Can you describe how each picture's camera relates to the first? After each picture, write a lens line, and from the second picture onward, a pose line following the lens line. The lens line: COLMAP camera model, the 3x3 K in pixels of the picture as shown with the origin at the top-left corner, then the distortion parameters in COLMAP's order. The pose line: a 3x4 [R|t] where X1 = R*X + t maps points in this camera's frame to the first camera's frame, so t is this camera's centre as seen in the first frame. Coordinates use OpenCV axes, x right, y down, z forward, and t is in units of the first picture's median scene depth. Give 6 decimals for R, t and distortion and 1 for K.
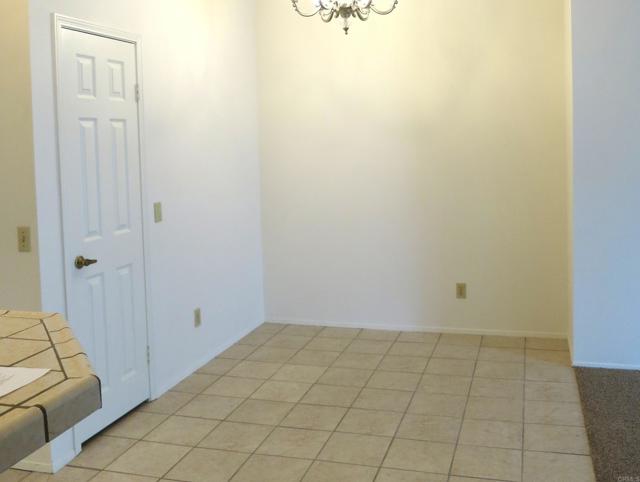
lens RADIAL K [[667.5, 0, 320.8], [0, 667.5, 198.3], [0, 0, 1]] dist [-0.014861, -0.010133]
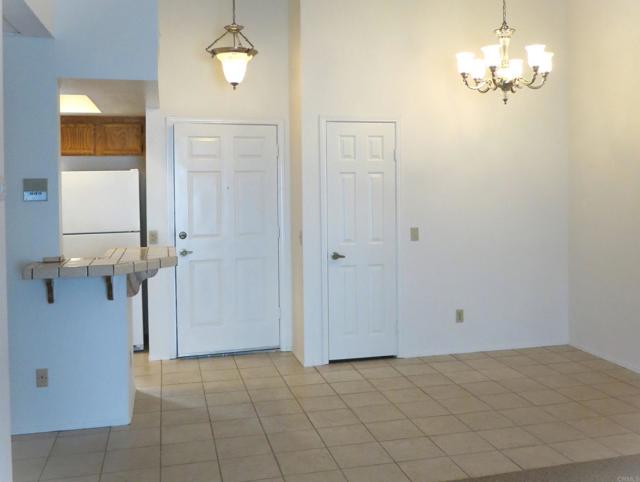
lens RADIAL K [[646.6, 0, 320.0], [0, 646.6, 241.0], [0, 0, 1]] dist [0.007398, 0.006241]
pose [[0.509743, 0.094049, -0.855171, 0.957979], [-0.078005, 0.994965, 0.062927, -0.041400], [0.856783, 0.034631, 0.514513, 0.089475]]
